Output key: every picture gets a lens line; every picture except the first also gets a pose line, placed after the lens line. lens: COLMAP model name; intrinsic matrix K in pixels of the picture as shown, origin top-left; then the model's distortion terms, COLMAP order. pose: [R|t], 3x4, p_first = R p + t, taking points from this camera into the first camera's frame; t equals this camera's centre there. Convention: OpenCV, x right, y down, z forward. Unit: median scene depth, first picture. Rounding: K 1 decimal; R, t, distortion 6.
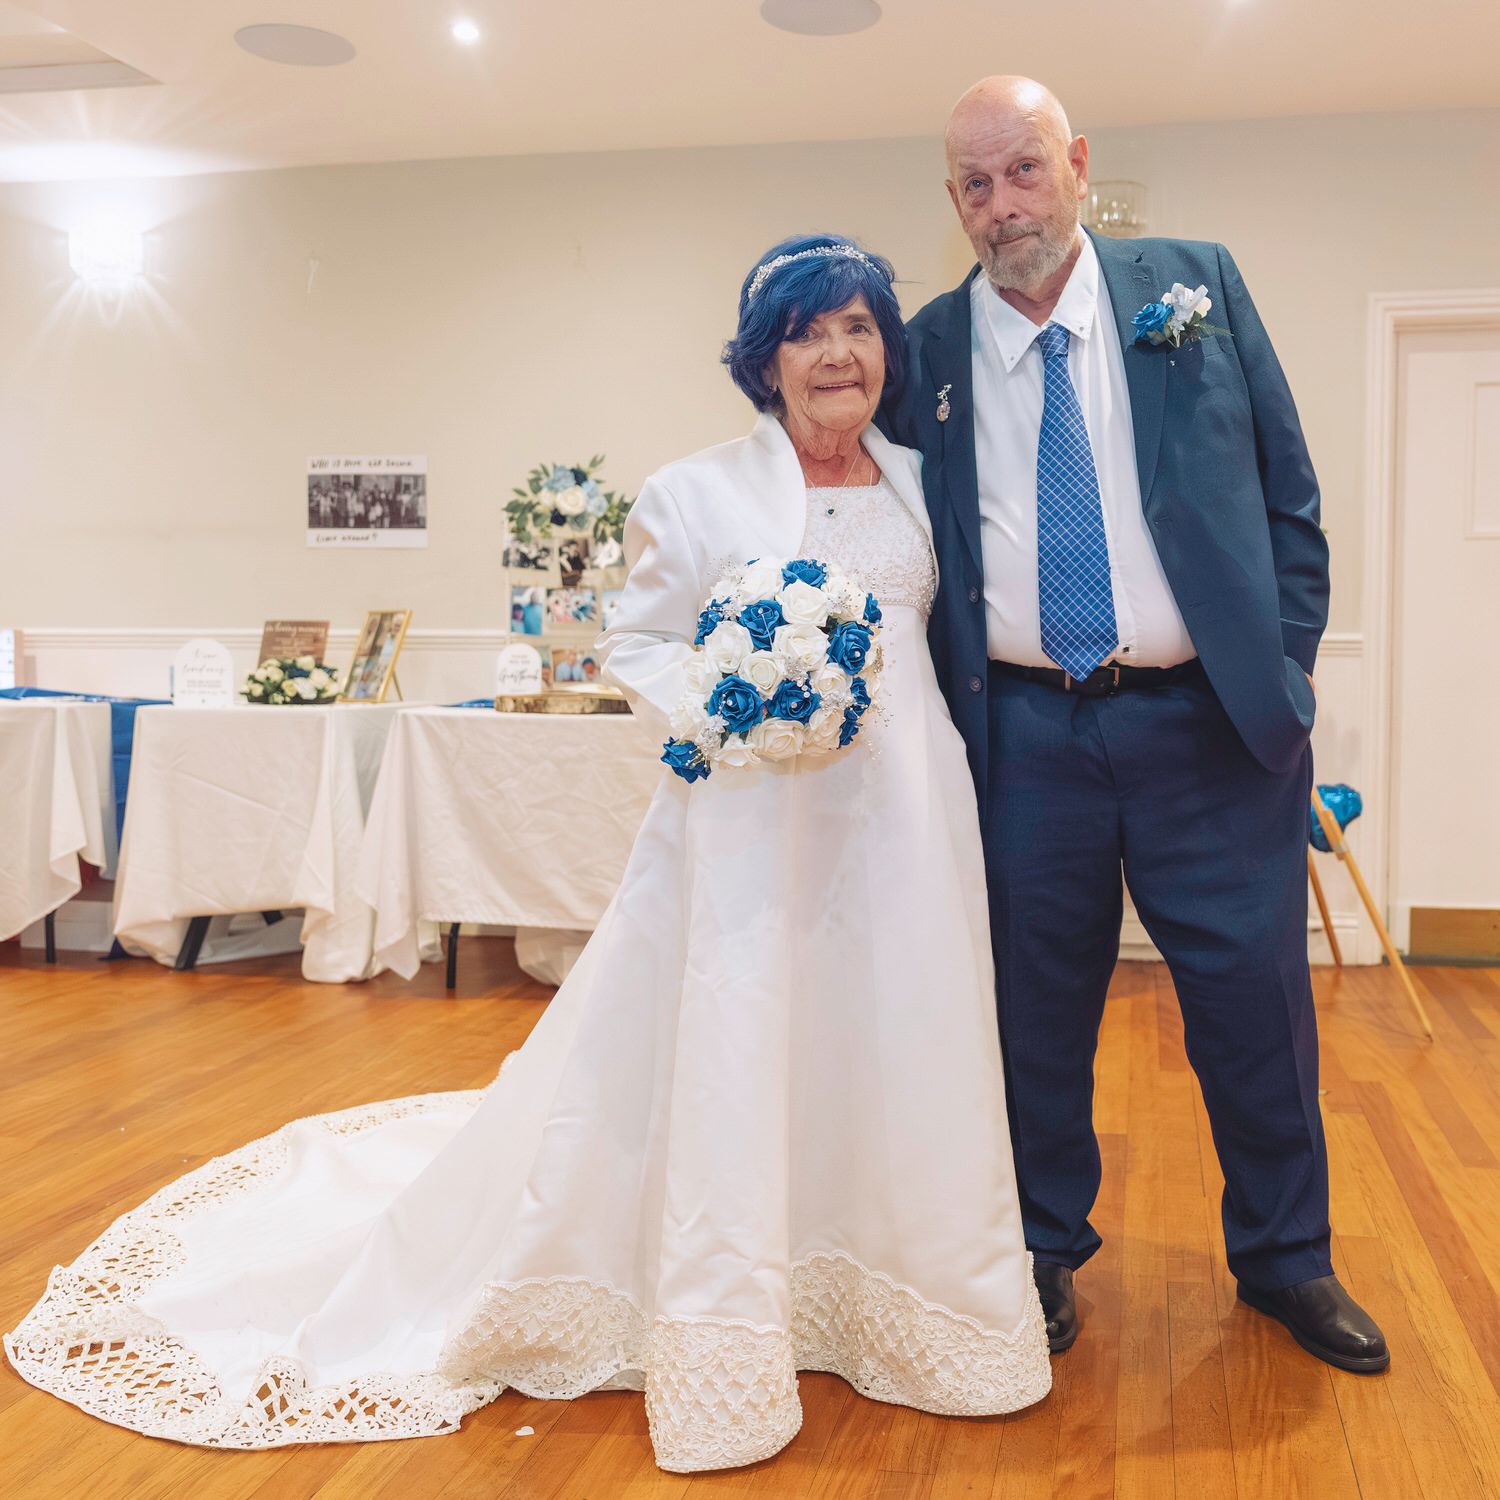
lens RADIAL K [[1641.2, 0, 838.4], [0, 1641.2, 743.2], [0, 0, 1]] dist [-0.000959, 0.003296]
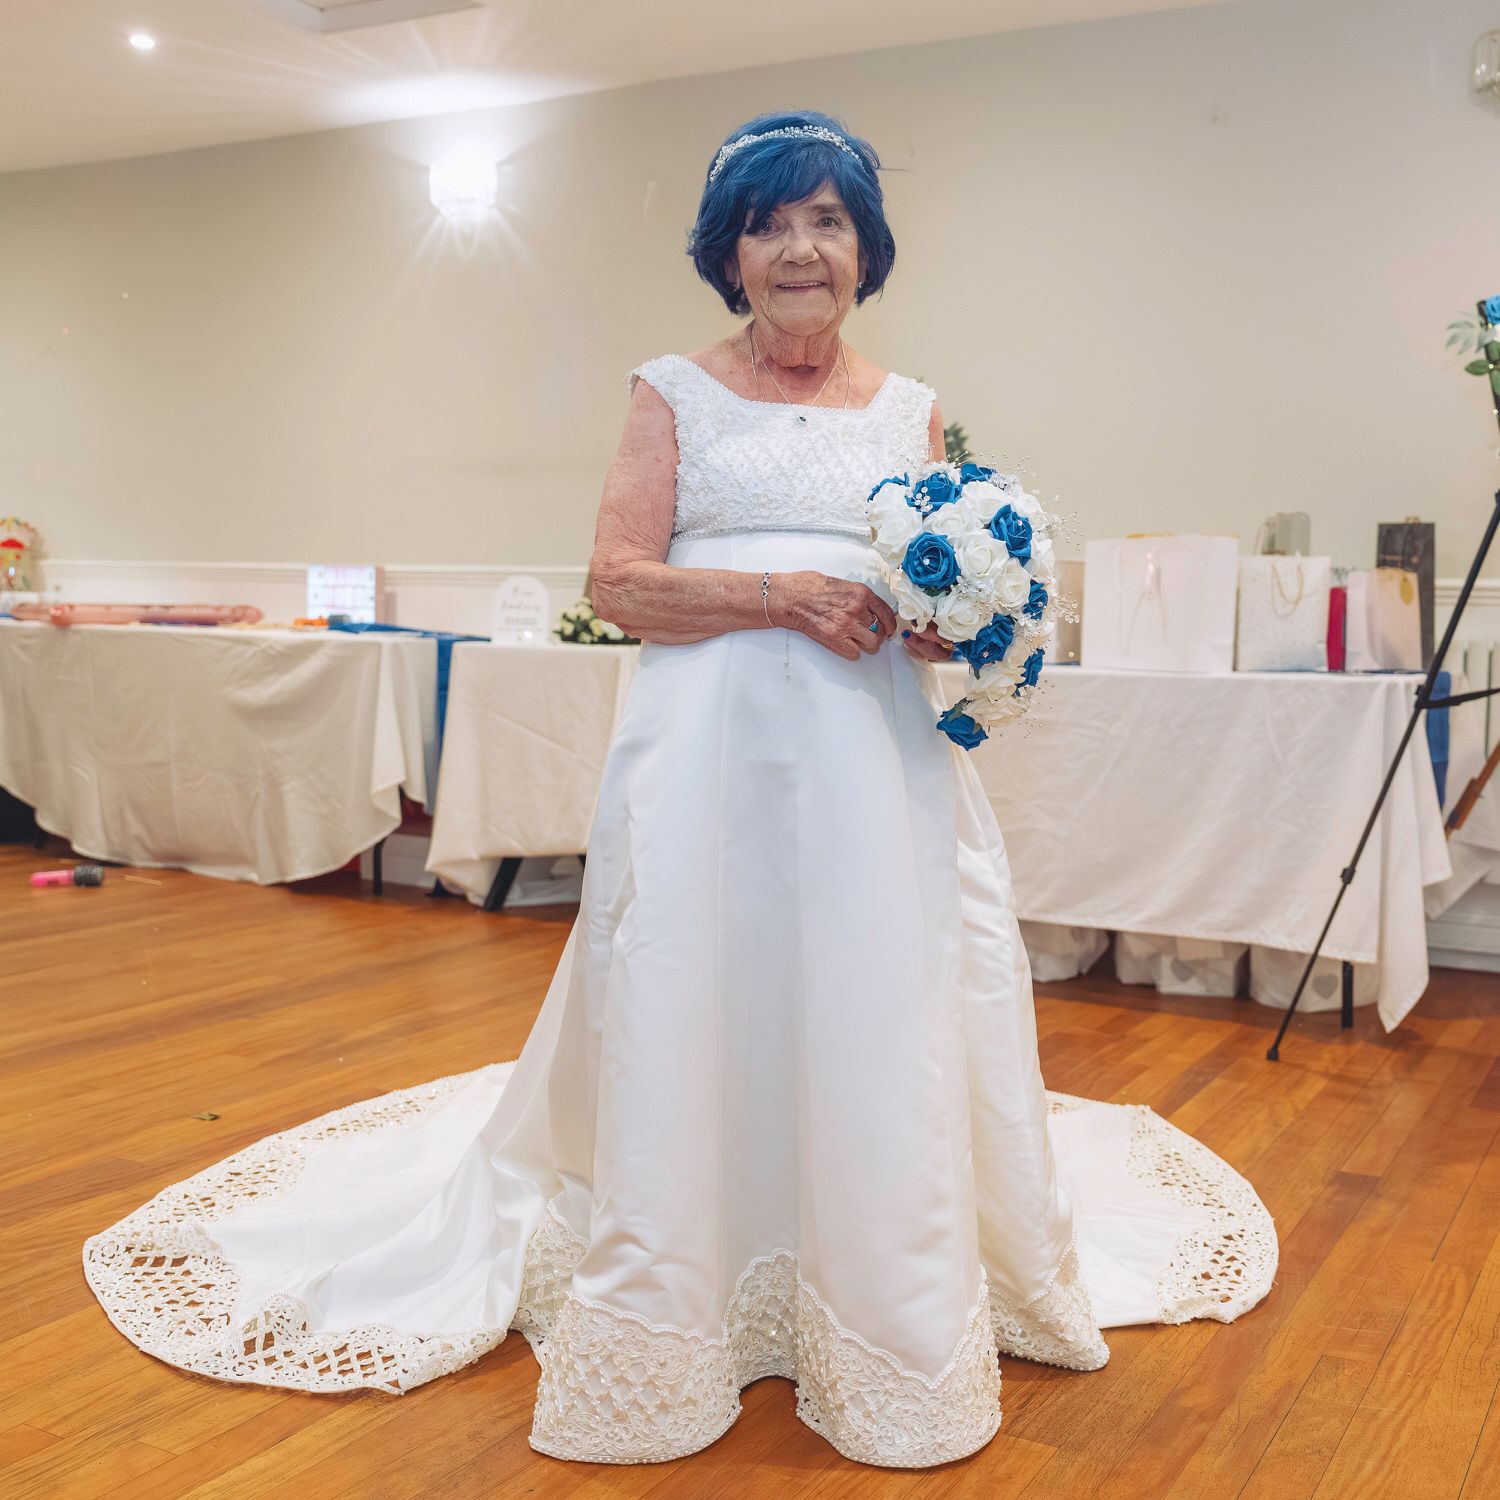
lens RADIAL K [[1799.1, 0, 750.4], [0, 1799.1, 732.4], [0, 0, 1]] dist [0.000727, 0.010138]
pose [[0.946466, 0.035886, -0.320802, 0.105945], [-0.029851, 0.999273, 0.023712, 0.000624], [0.321419, -0.012867, 0.946850, 0.027631]]
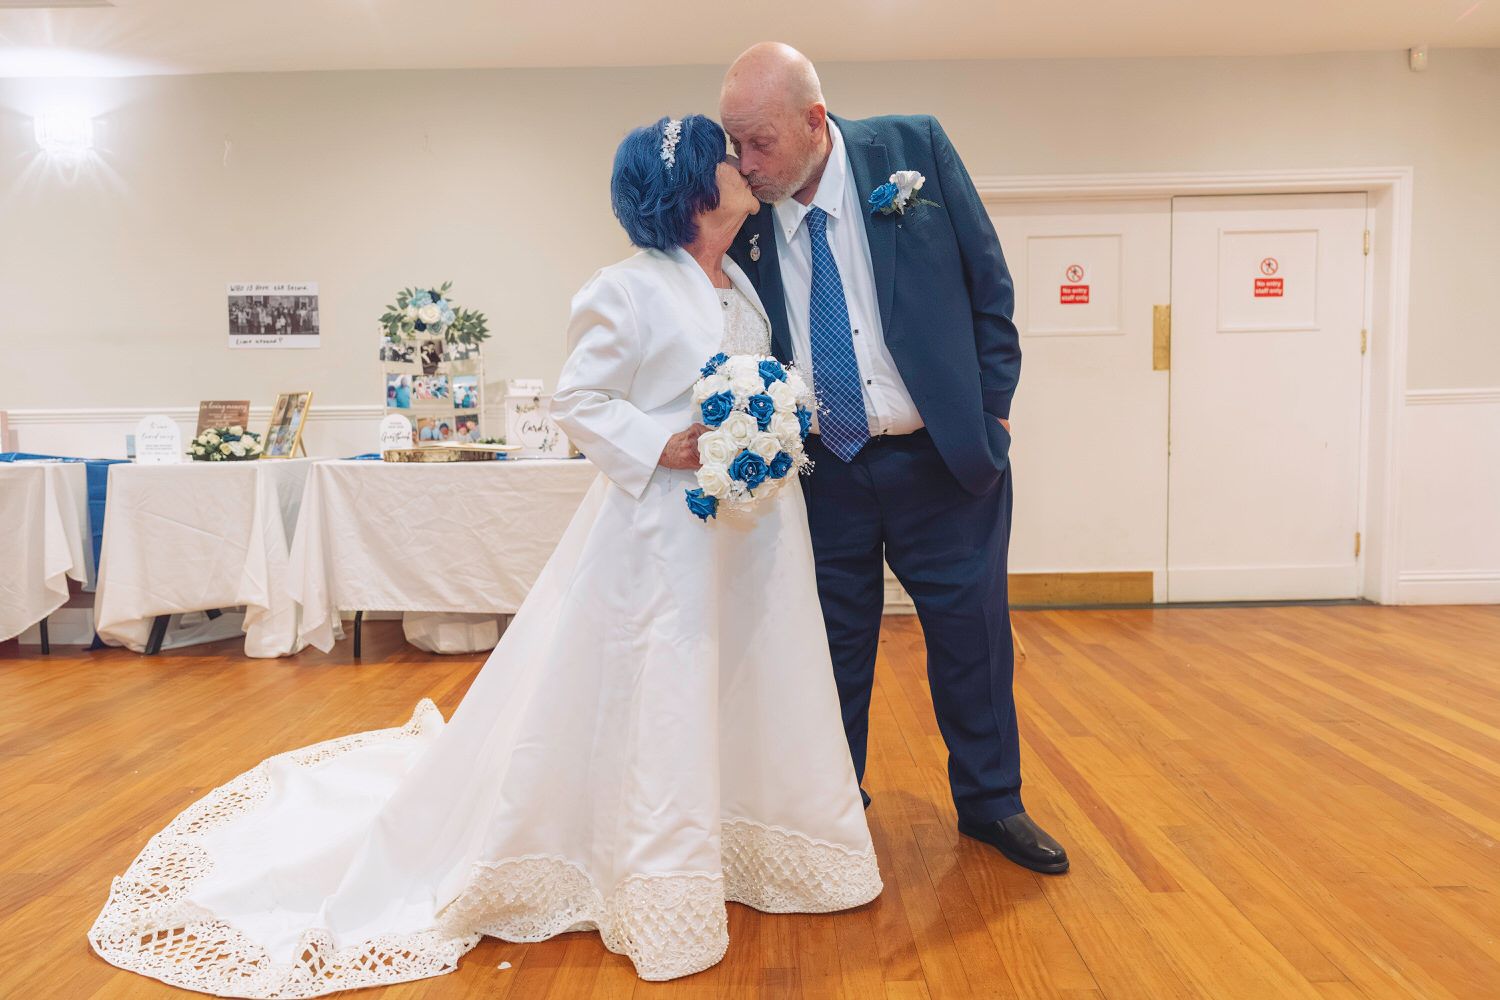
lens RADIAL K [[1084.1, 0, 750.0], [0, 1084.1, 500.0], [0, 0, 1]] dist [-0.012187, 0.011010]
pose [[0.986325, -0.028911, 0.162257, -0.052197], [0.025951, 0.999456, 0.020334, 0.003107], [-0.162757, -0.015845, 0.986539, 0.024980]]
